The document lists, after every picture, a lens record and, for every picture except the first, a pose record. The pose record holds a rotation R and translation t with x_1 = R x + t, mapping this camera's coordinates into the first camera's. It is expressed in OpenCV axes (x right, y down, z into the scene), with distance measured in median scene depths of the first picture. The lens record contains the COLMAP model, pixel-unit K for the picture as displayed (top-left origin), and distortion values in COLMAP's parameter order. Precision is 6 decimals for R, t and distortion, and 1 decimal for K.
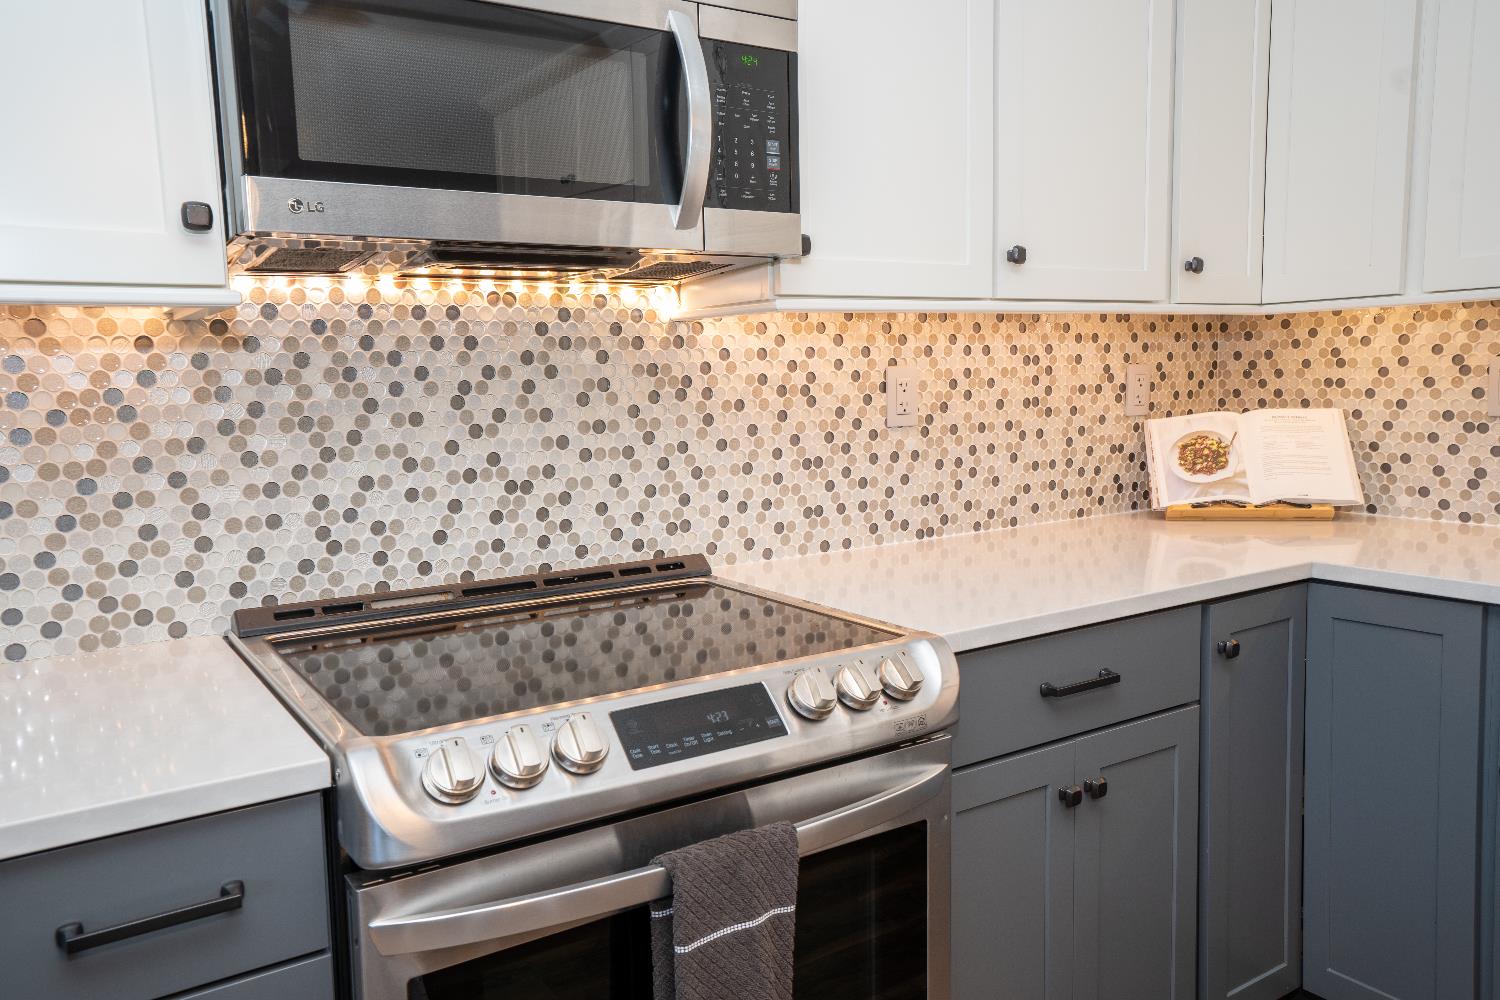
lens RADIAL K [[1142.5, 0, 750.0], [0, 1142.5, 500.0], [0, 0, 1]] dist [-0.000799, 0.045902]
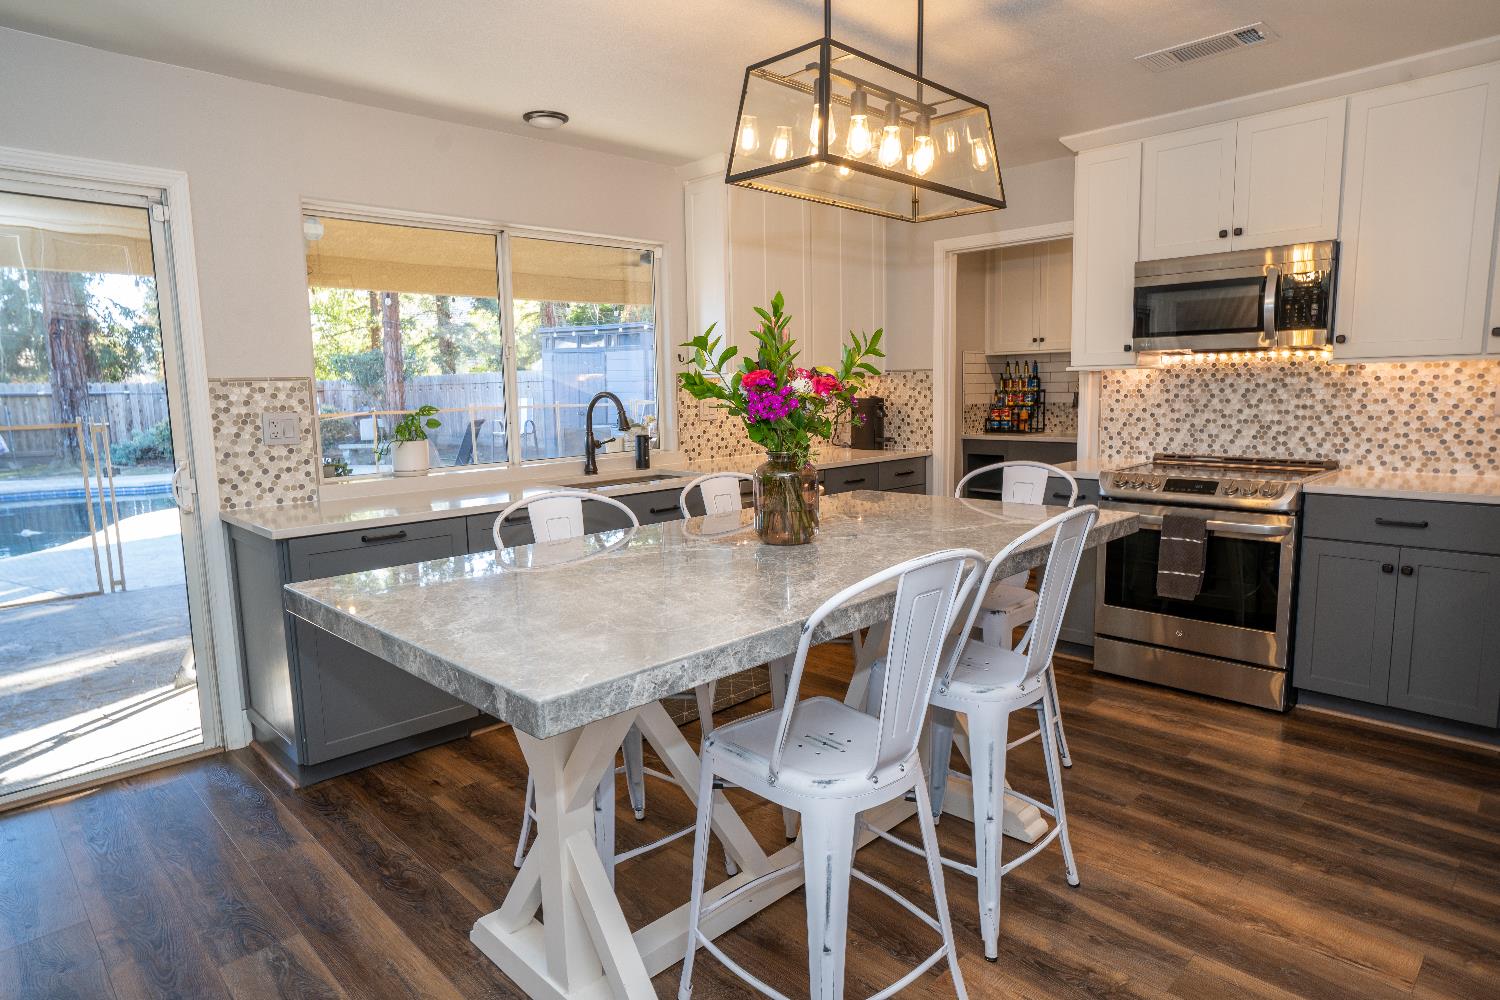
lens RADIAL K [[855.4, 0, 750.0], [0, 855.4, 500.0], [0, 0, 1]] dist [-0.062187, 0.050154]
pose [[0.195208, 0.147927, -0.969542, 1.505644], [-0.097944, 0.986558, 0.130803, 0.017640], [0.975859, 0.069427, 0.207072, -0.603289]]
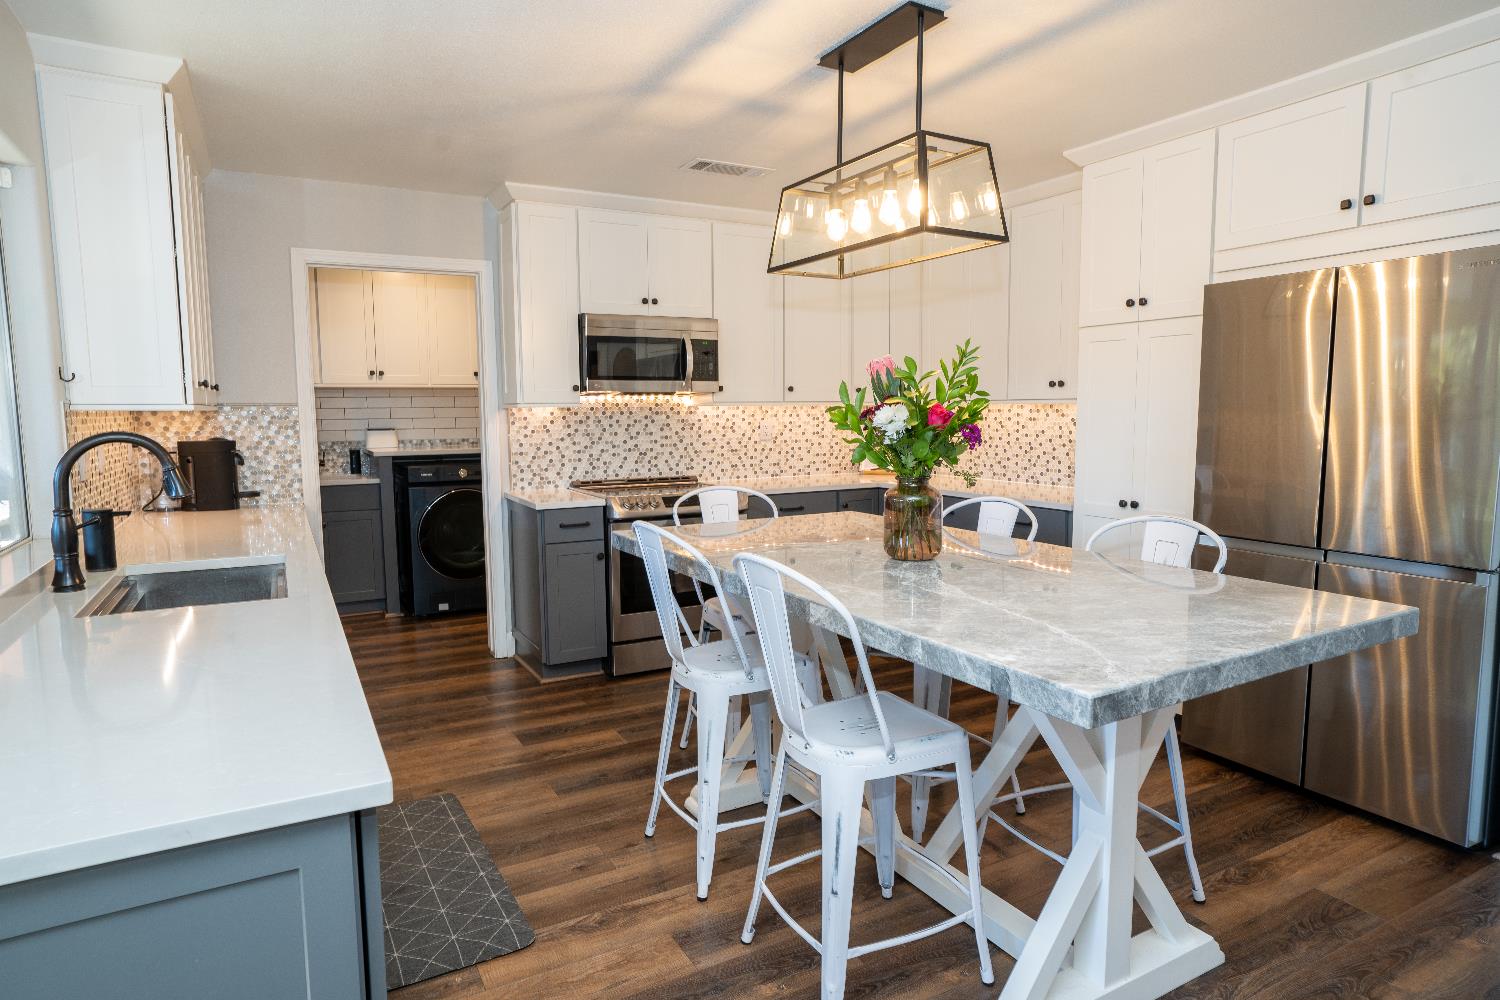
lens RADIAL K [[855.4, 0, 750.0], [0, 855.4, 500.0], [0, 0, 1]] dist [-0.062187, 0.050154]
pose [[0.997324, 0.022252, -0.069641, 0.304872], [-0.022945, 0.999695, -0.009169, 0.143360], [0.069415, 0.010742, 0.997530, -1.558346]]
